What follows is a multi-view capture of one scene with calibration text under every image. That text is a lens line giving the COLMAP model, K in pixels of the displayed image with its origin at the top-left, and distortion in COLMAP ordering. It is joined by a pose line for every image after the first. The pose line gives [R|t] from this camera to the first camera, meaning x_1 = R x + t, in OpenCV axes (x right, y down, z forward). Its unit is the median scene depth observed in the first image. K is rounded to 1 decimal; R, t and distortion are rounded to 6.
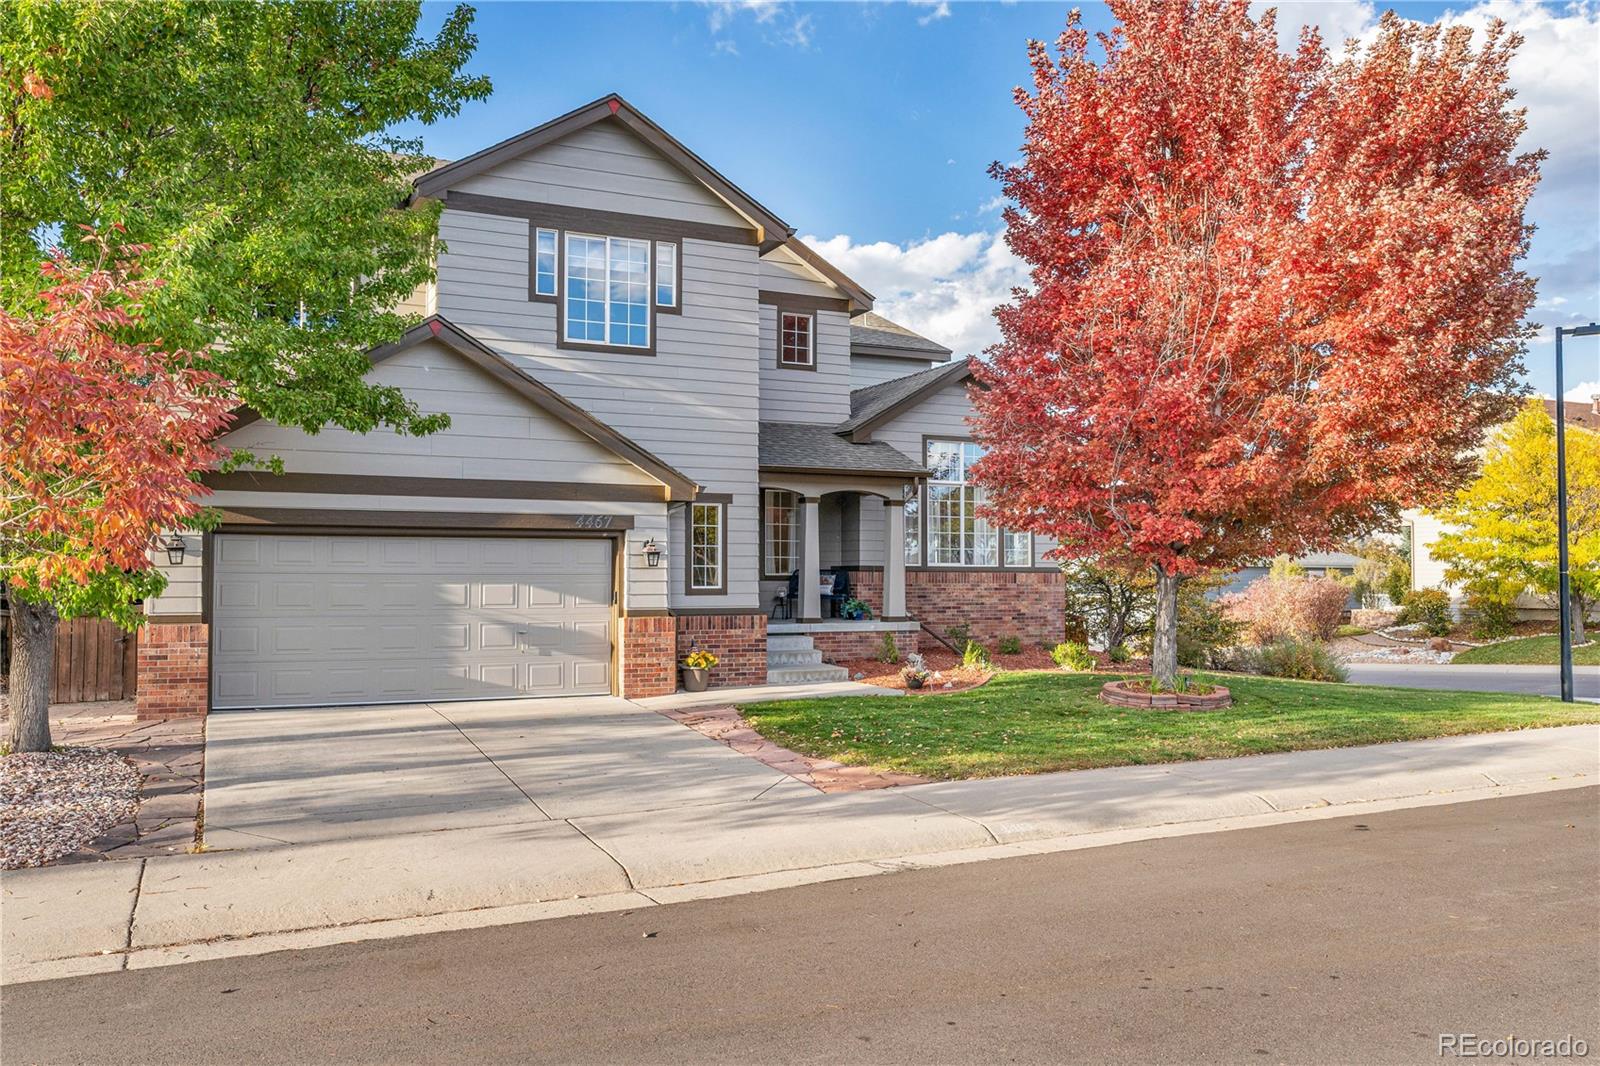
lens RADIAL K [[1244.6, 0, 800.0], [0, 1244.6, 533.0], [0, 0, 1]] dist [-0.000425, -0.000042]
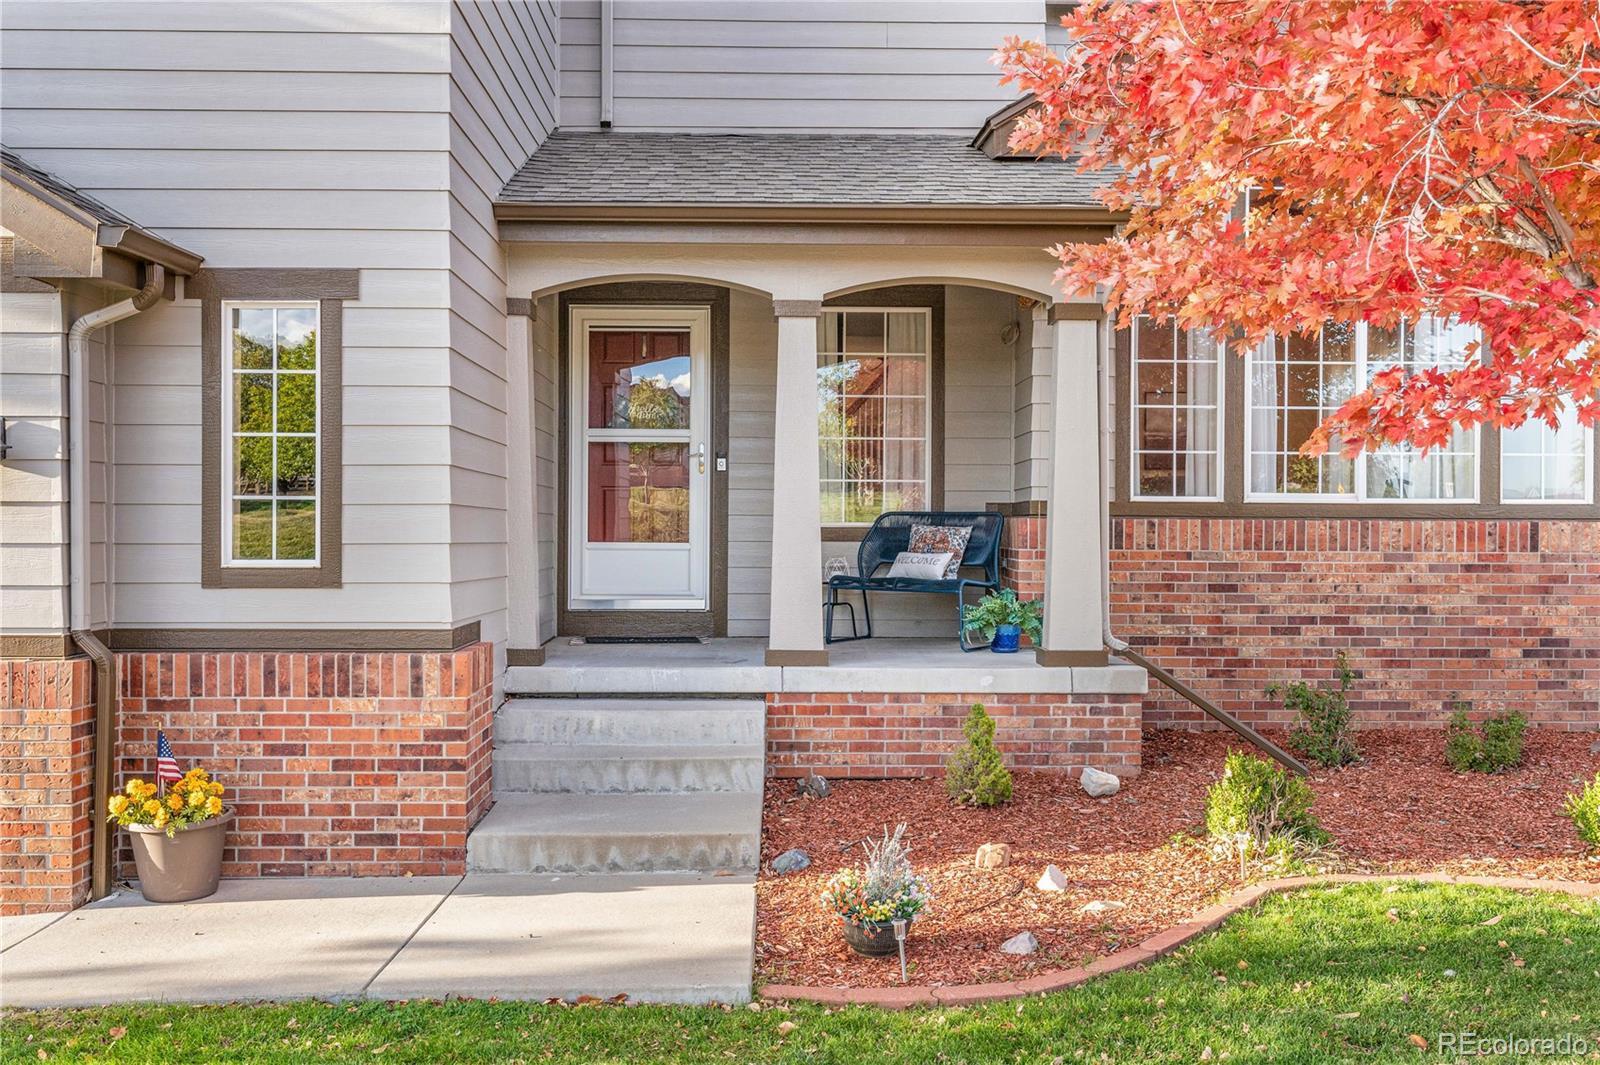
lens RADIAL K [[1519.8, 0, 800.0], [0, 1519.8, 532.5], [0, 0, 1]] dist [0.000849, 0.000080]
pose [[0.911585, 0.003332, -0.411099, 0.183224], [0.012101, 0.999316, 0.034933, 0.020623], [0.410935, -0.036819, 0.910921, 0.611466]]
